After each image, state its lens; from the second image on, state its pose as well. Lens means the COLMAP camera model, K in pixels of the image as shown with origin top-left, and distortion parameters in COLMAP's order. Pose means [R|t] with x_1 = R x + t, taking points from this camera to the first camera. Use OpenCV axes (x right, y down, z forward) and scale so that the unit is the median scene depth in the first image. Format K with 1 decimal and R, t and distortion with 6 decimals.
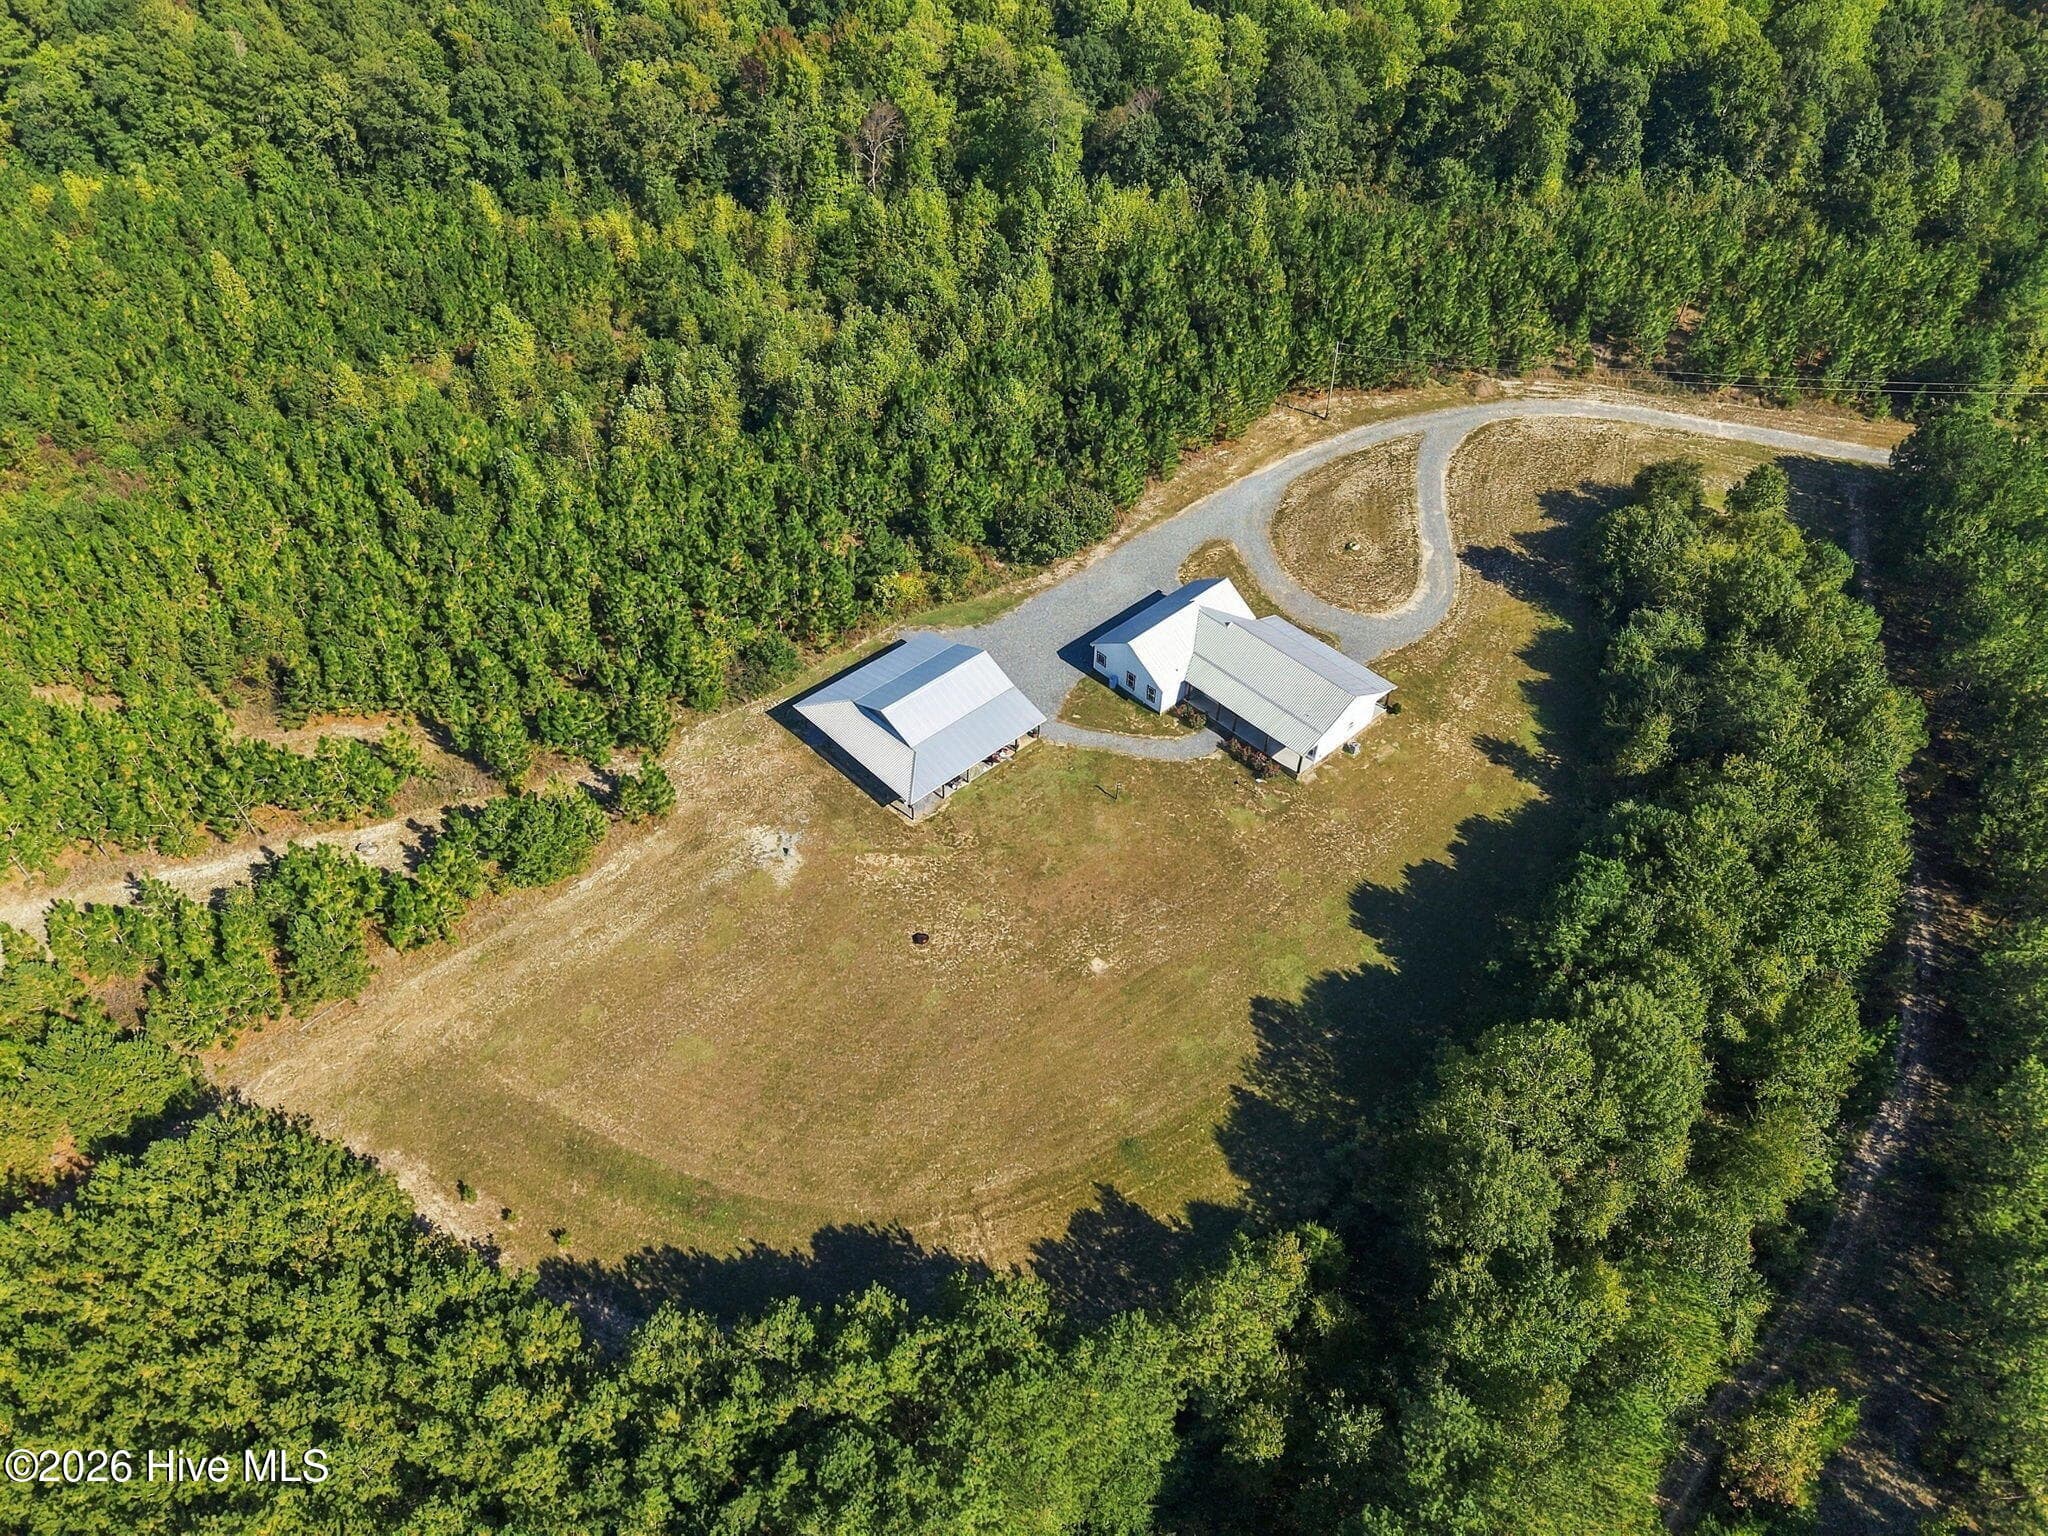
lens RADIAL K [[1344.0, 0, 1024.0], [0, 1344.0, 768.0], [0, 0, 1]] dist [-0.000098, -0.003759]
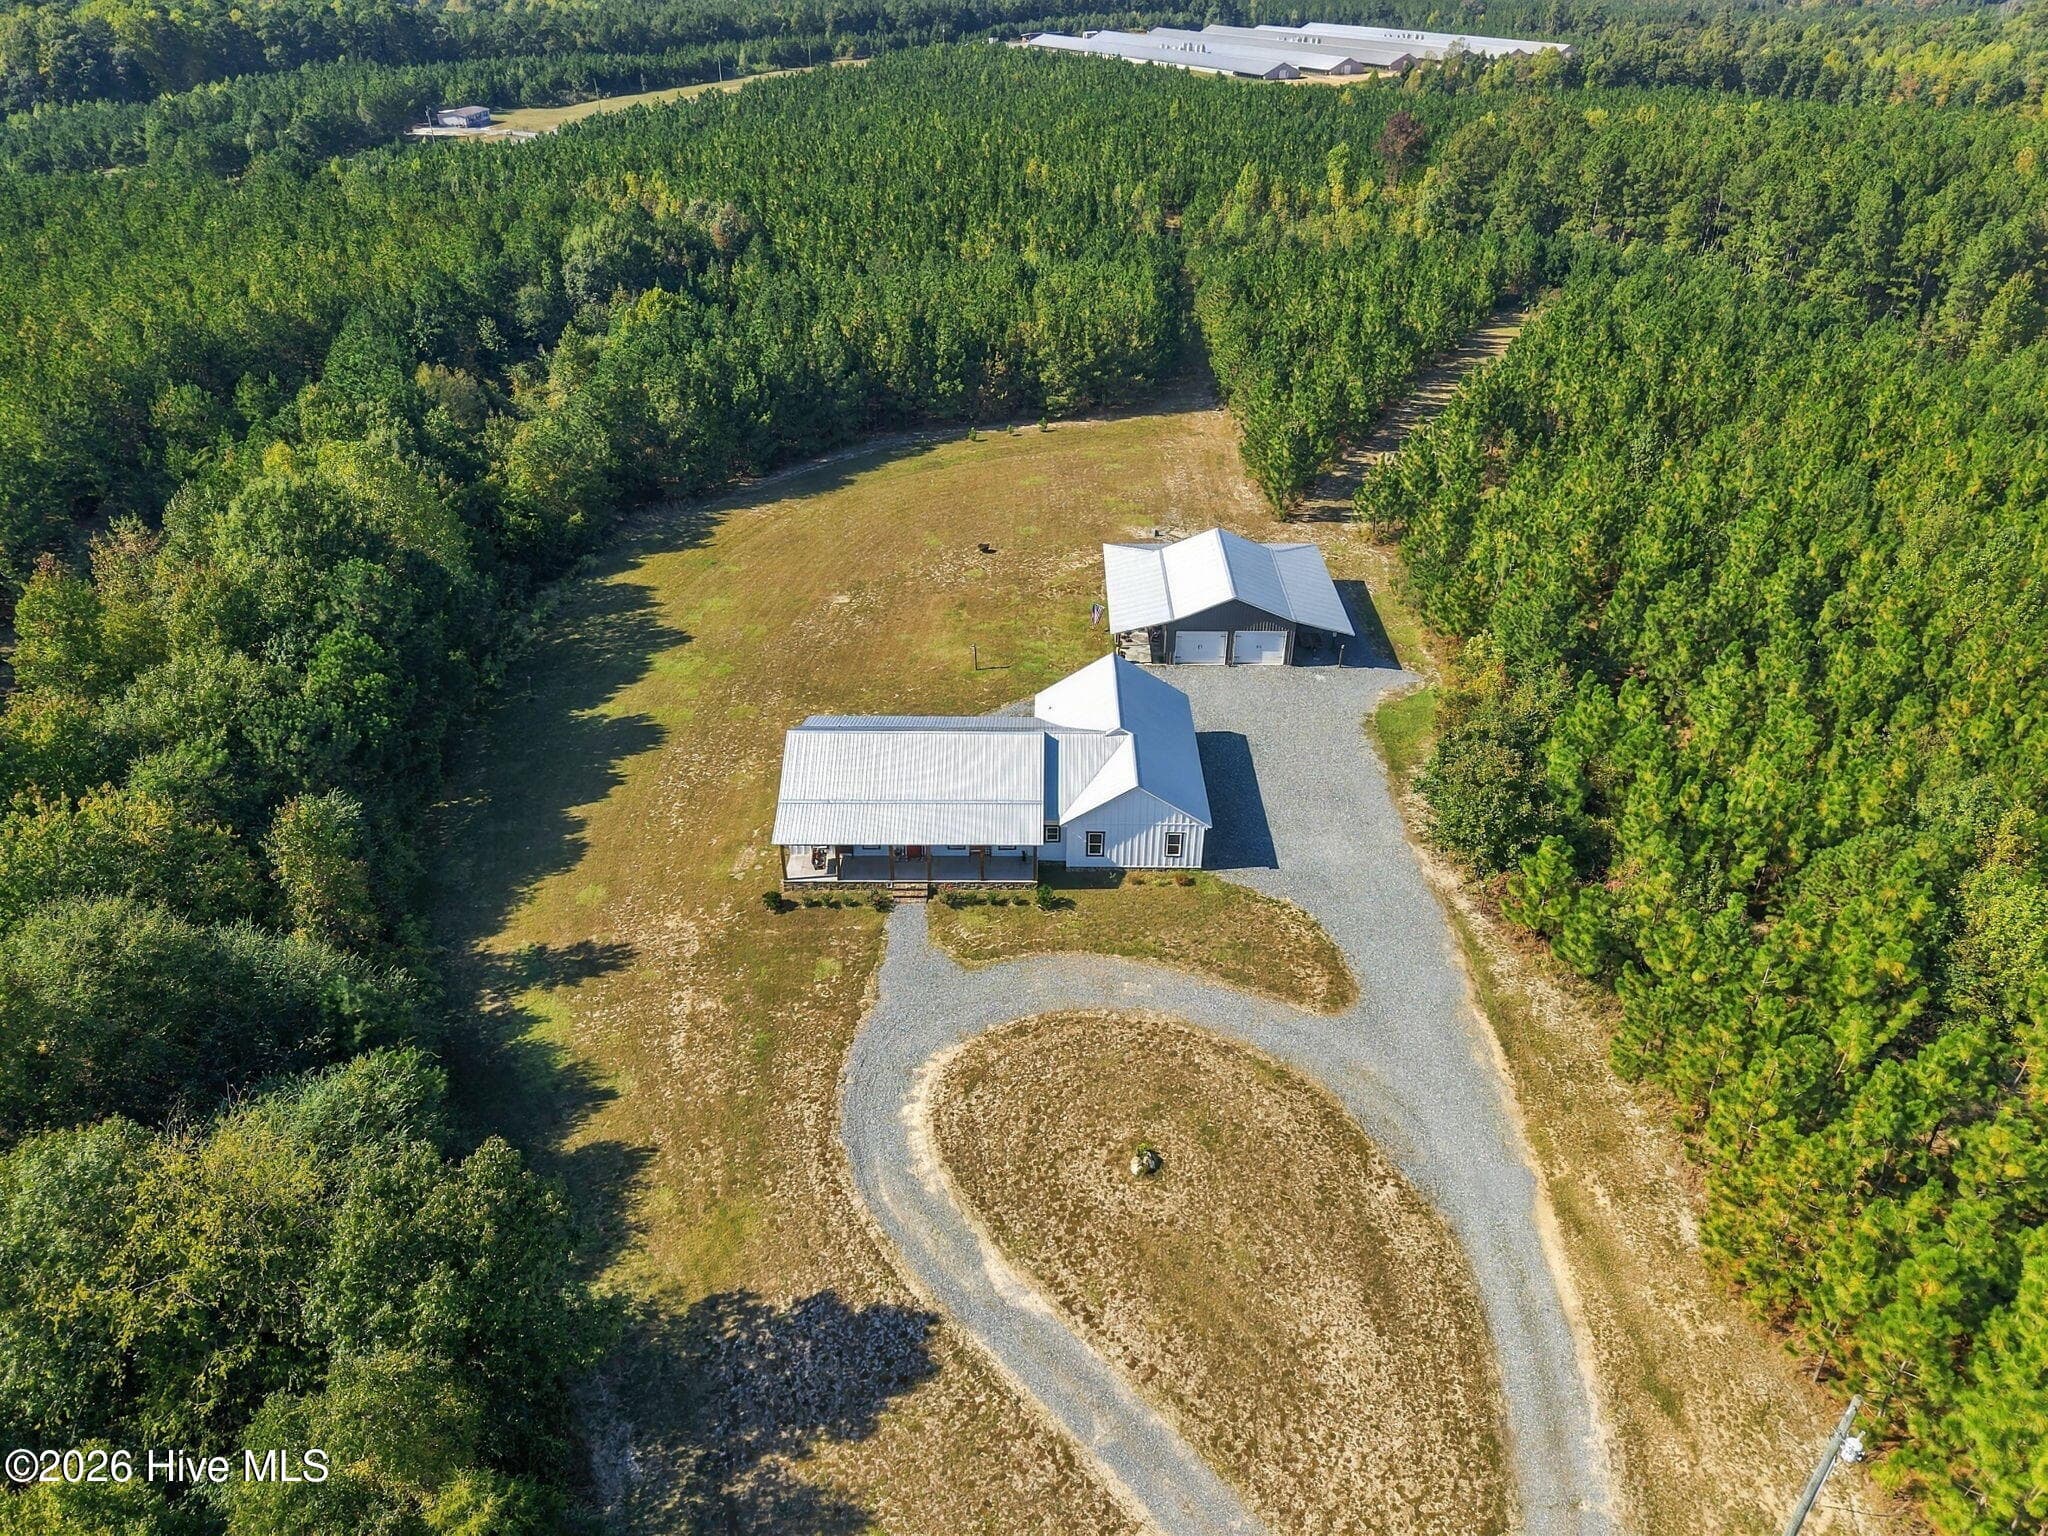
lens RADIAL K [[1344.0, 0, 1024.0], [0, 1344.0, 768.0], [0, 0, 1]] dist [-0.000098, -0.003759]
pose [[-0.681146, 0.392675, -0.617937, 0.566194], [-0.520543, 0.333778, 0.785893, -0.599705], [0.514854, 0.856970, -0.022947, 1.081855]]
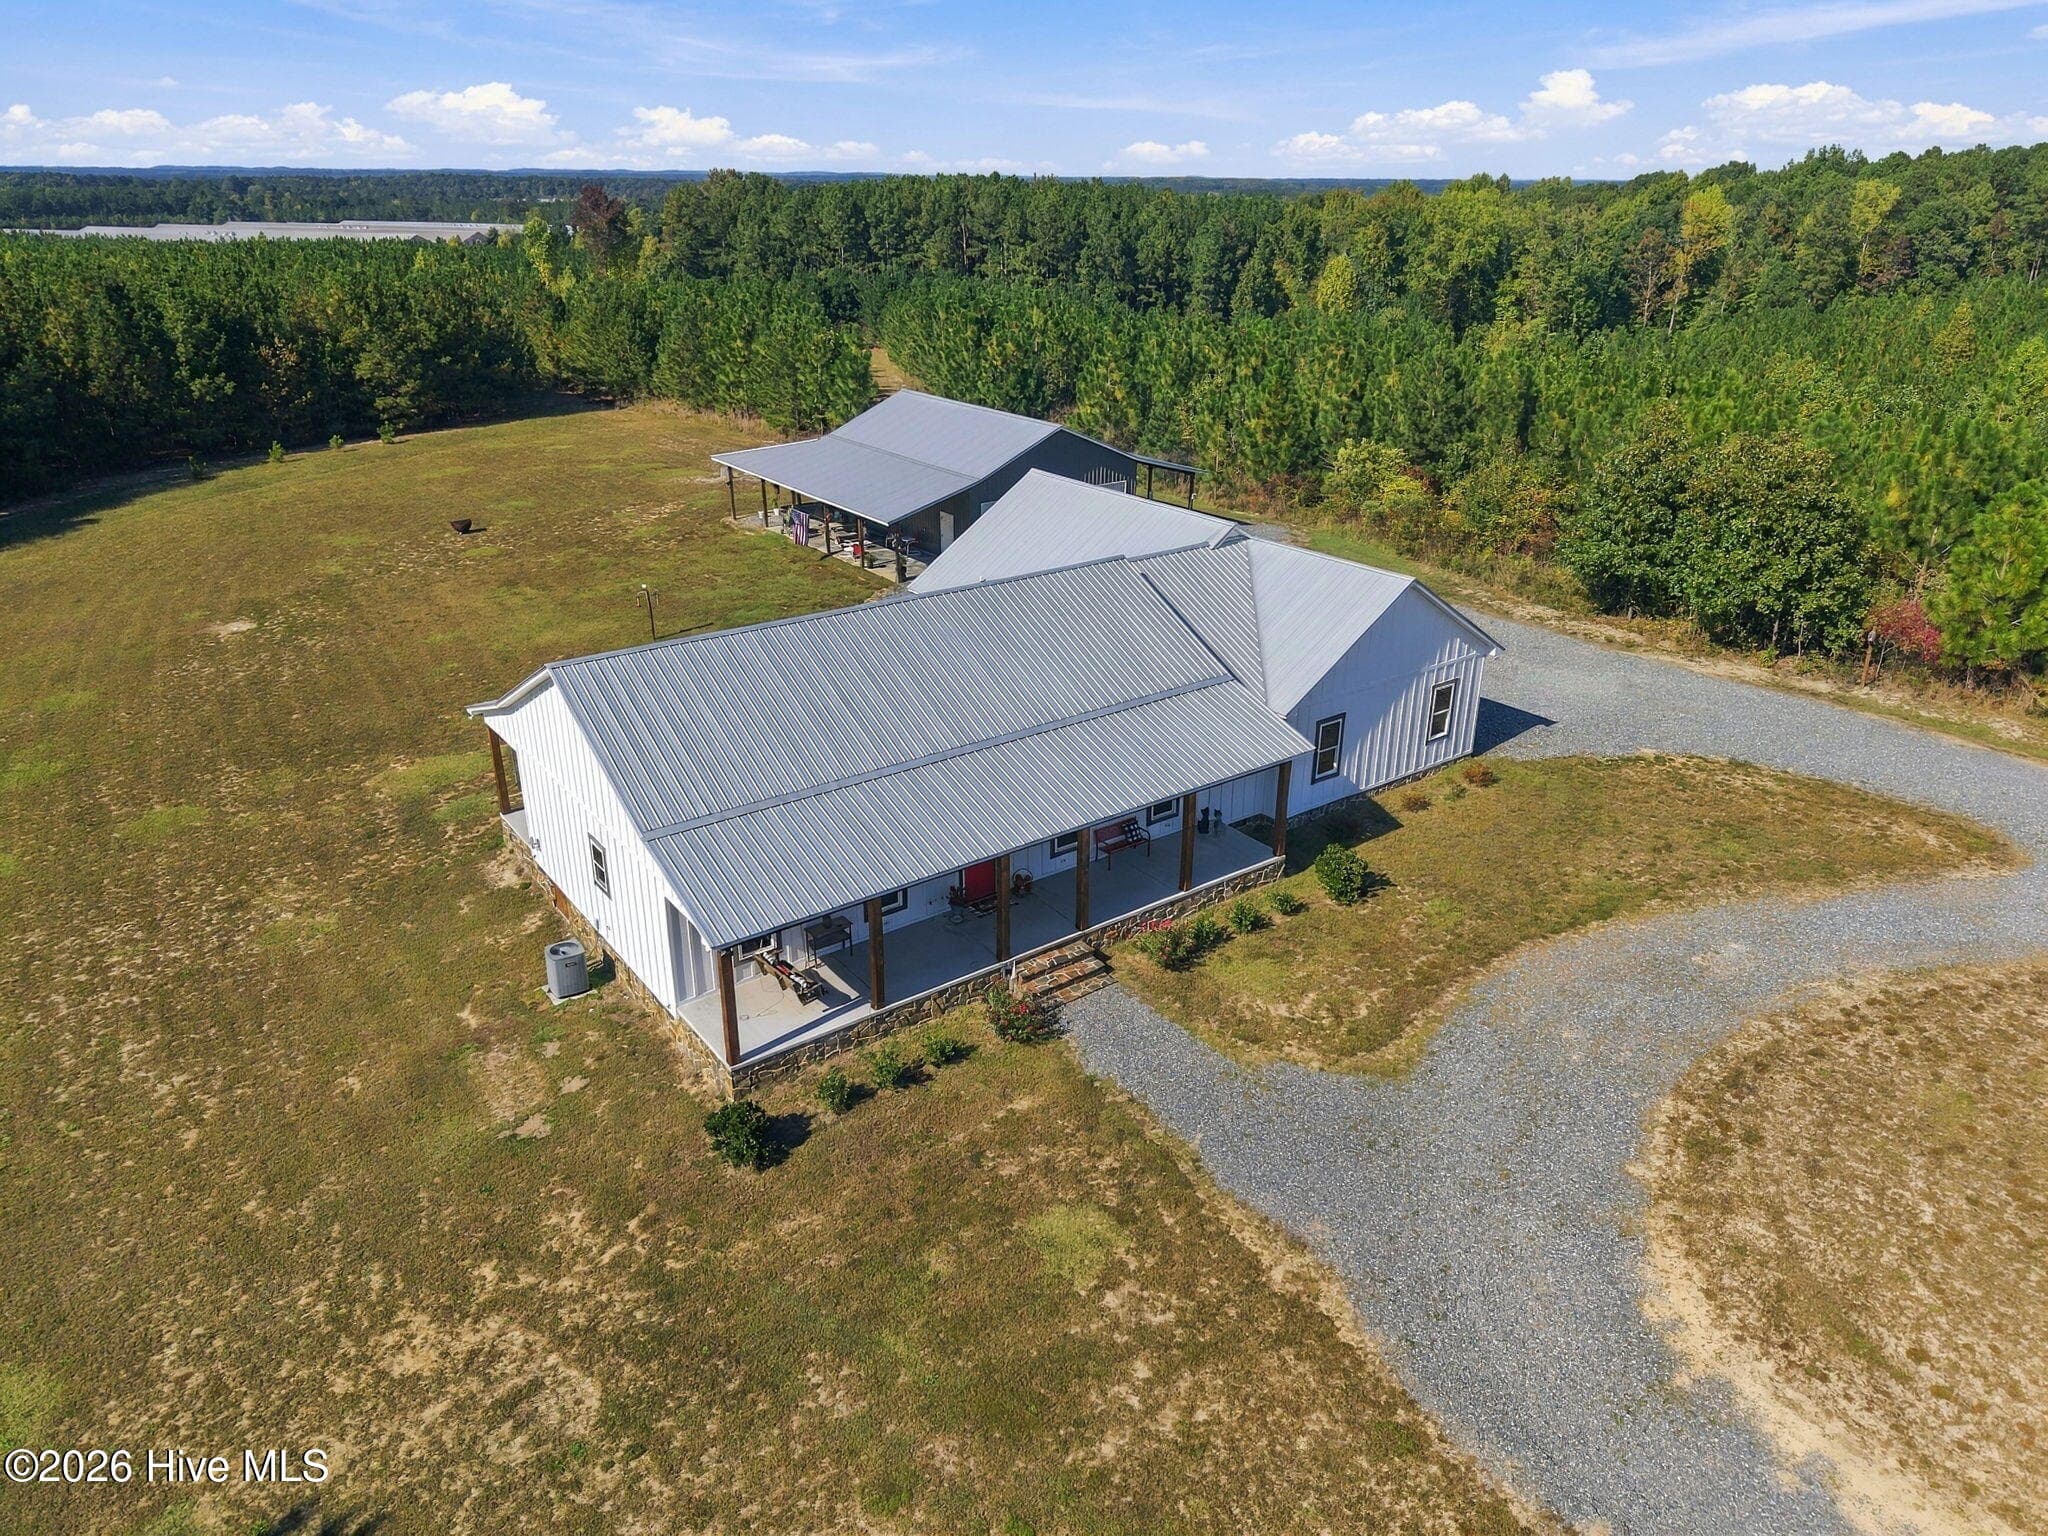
lens RADIAL K [[1344.0, 0, 1024.0], [0, 1344.0, 768.0], [0, 0, 1]] dist [-0.000098, -0.003759]
pose [[-0.098954, 0.398230, -0.911933, 0.438606], [-0.717796, 0.606140, 0.342582, -0.164403], [0.689186, 0.688481, 0.225868, 1.009668]]
